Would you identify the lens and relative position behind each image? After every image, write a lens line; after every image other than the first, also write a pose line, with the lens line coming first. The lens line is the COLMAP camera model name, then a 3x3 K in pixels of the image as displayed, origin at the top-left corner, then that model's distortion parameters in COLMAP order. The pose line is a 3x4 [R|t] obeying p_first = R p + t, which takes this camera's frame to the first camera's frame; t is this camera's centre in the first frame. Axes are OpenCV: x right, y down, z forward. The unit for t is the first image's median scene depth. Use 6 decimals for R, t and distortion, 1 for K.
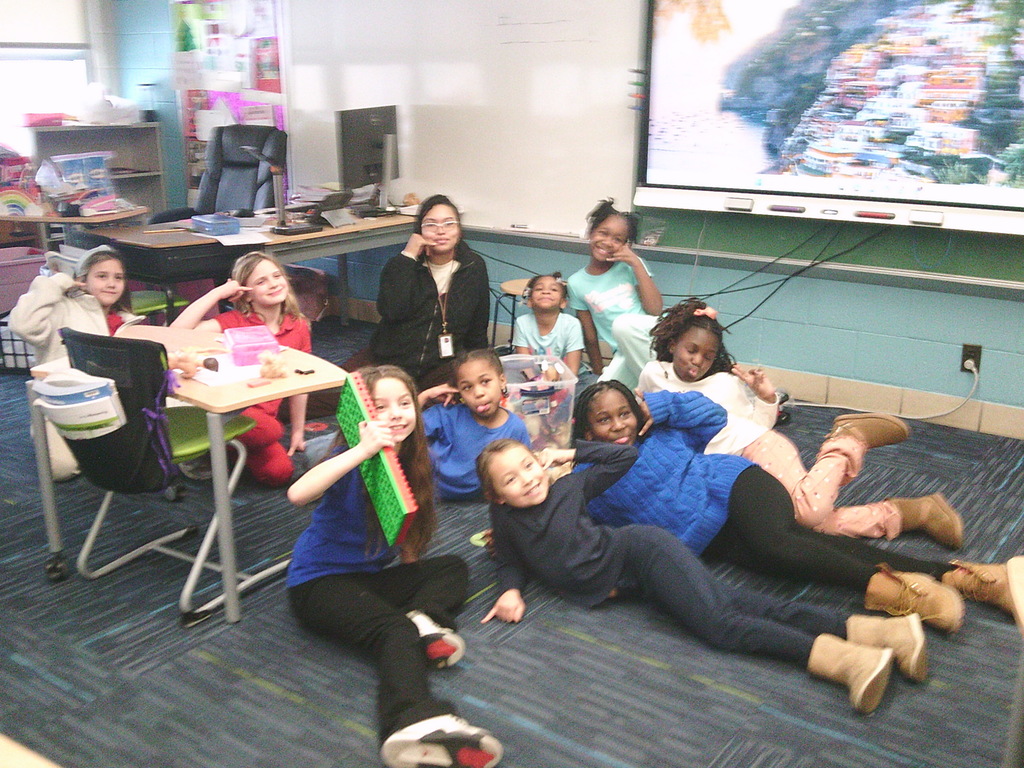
lens RADIAL K [[1065.2, 0, 518.3], [0, 1065.2, 428.1], [0, 0, 1]] dist [0.156936, -0.341180]
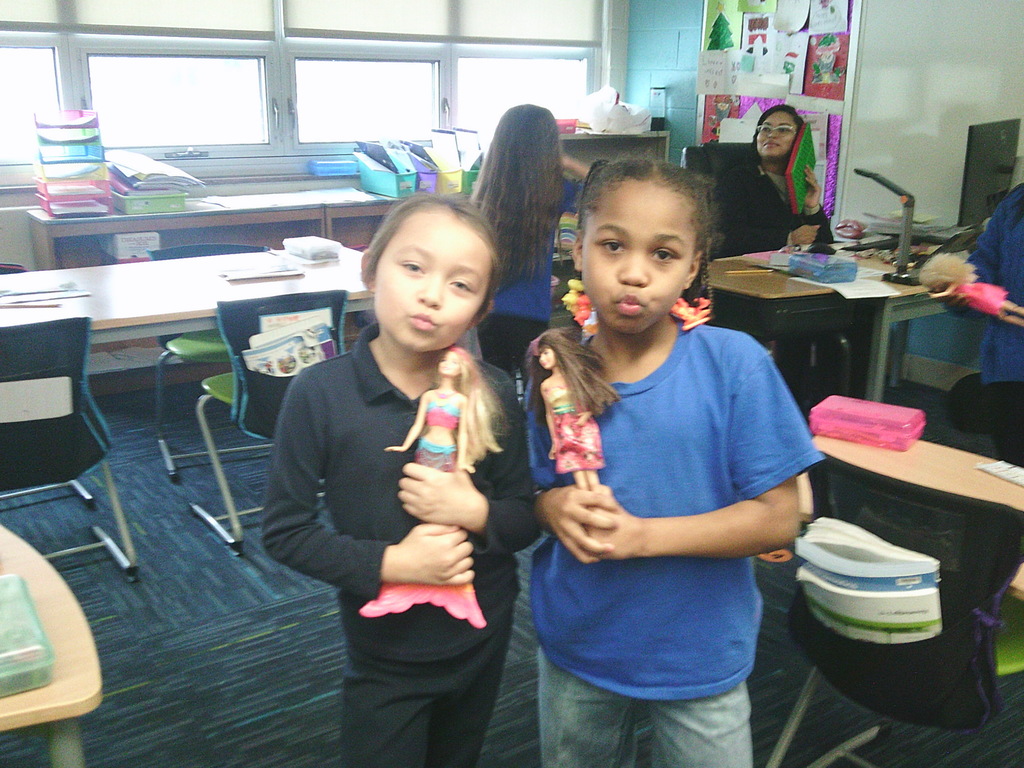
lens RADIAL K [[1065.2, 0, 518.3], [0, 1065.2, 428.1], [0, 0, 1]] dist [0.156936, -0.341180]
pose [[0.949675, 0.109254, -0.293566, -0.211480], [-0.109647, 0.993855, 0.015173, -0.051366], [0.293419, 0.017779, 0.955819, 0.157877]]
